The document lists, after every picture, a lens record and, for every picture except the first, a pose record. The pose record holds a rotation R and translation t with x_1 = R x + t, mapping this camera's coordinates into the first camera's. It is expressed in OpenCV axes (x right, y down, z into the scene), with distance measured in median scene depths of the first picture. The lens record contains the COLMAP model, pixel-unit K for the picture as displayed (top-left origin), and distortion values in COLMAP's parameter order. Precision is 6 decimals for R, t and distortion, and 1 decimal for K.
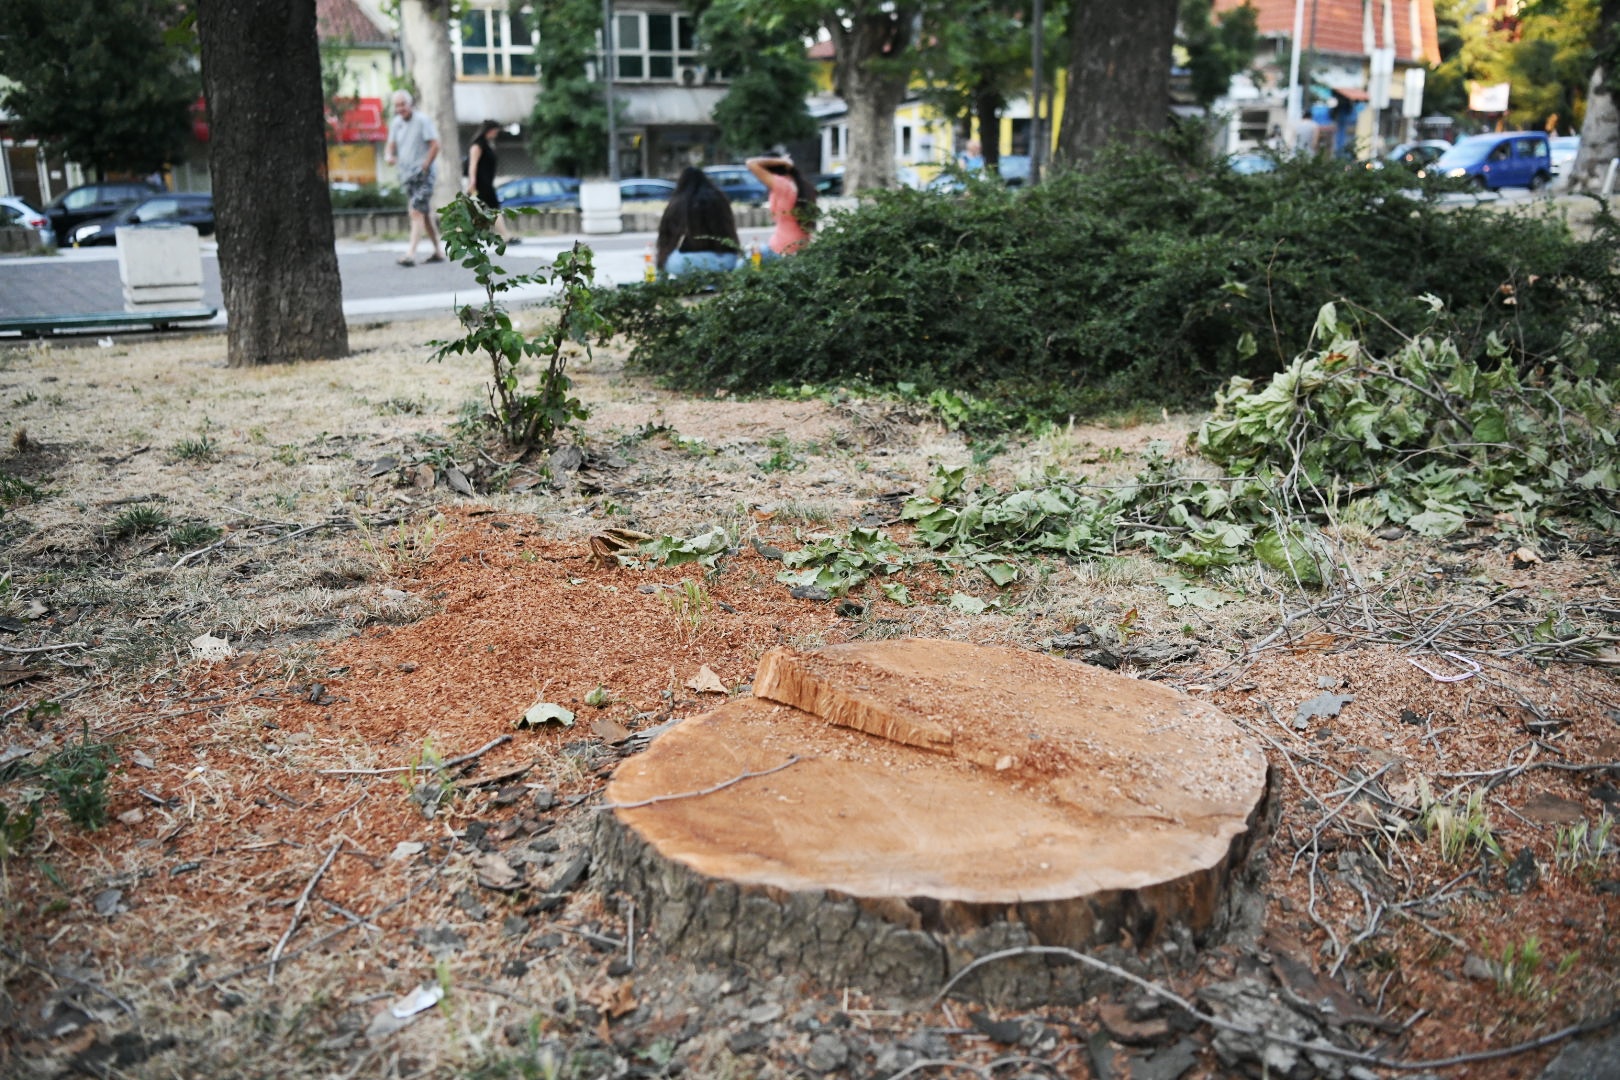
lens RADIAL K [[1447.3, 0, 810.0], [0, 1447.3, 540.0], [0, 0, 1]] dist [-0.012540, 0.052272]
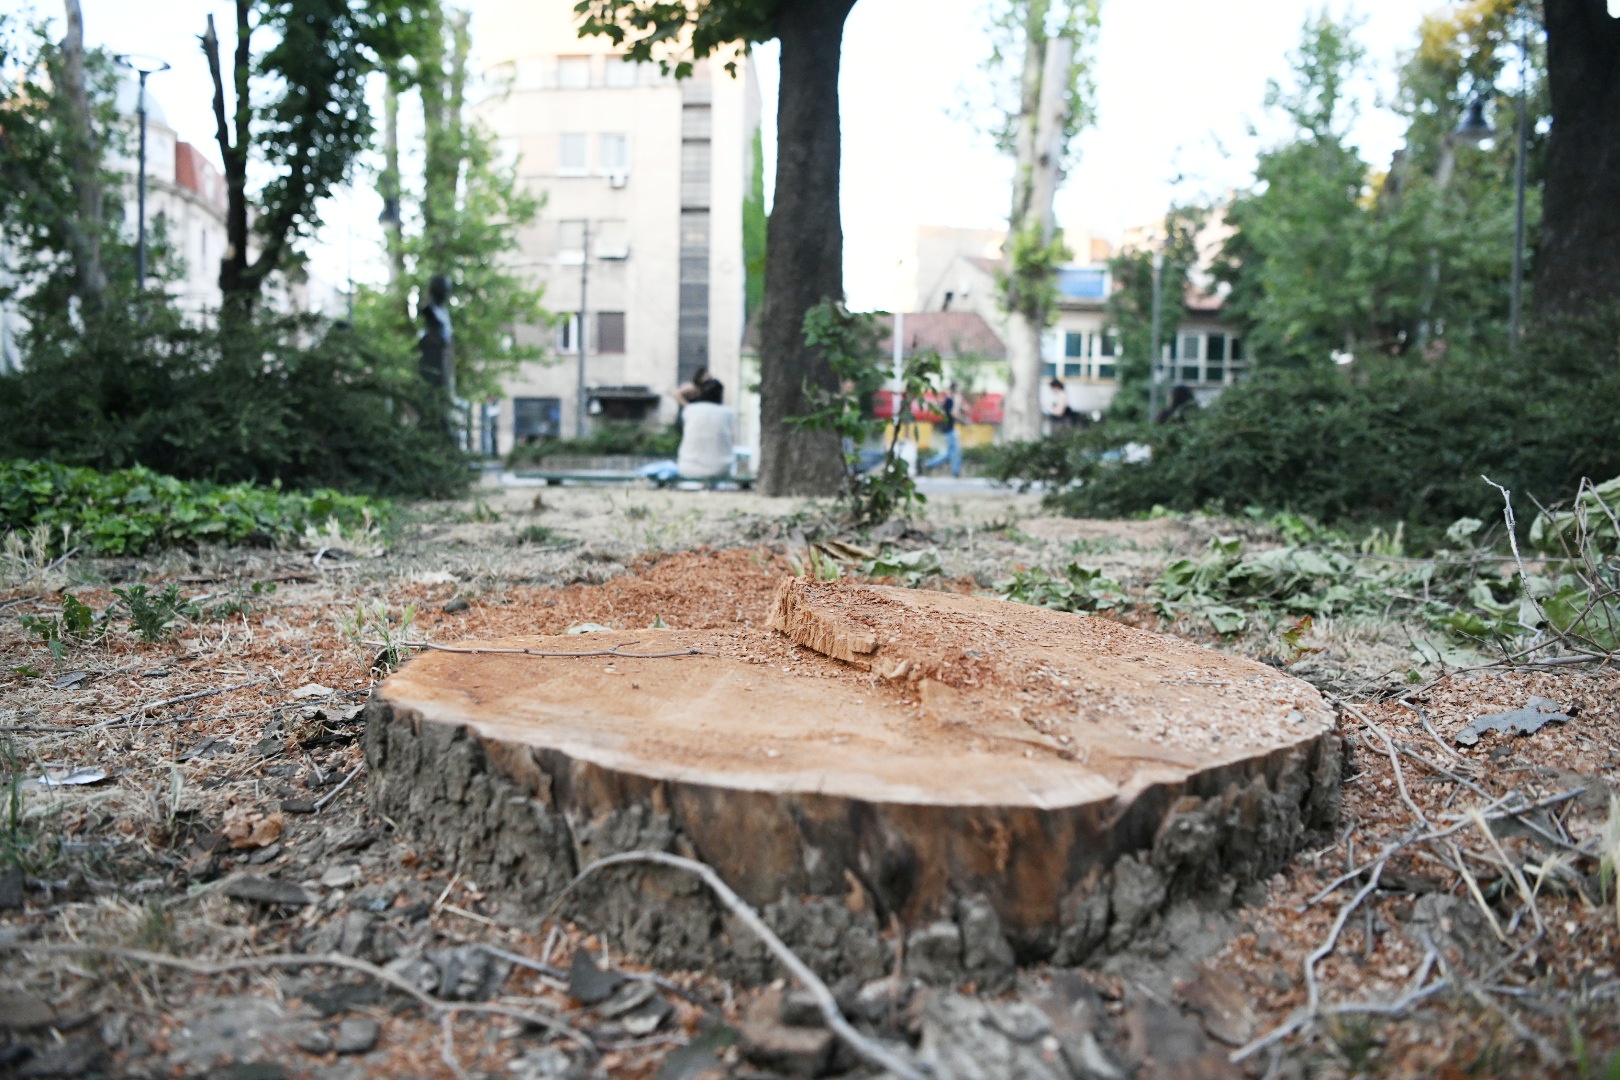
lens RADIAL K [[1093.8, 0, 810.0], [0, 1093.8, 540.0], [0, 0, 1]] dist [-0.069844, 0.003858]
pose [[0.895995, 0.068368, -0.438769, 0.184068], [-0.142110, 0.980261, -0.137455, 0.097679], [0.420711, 0.185513, 0.888025, 0.285576]]
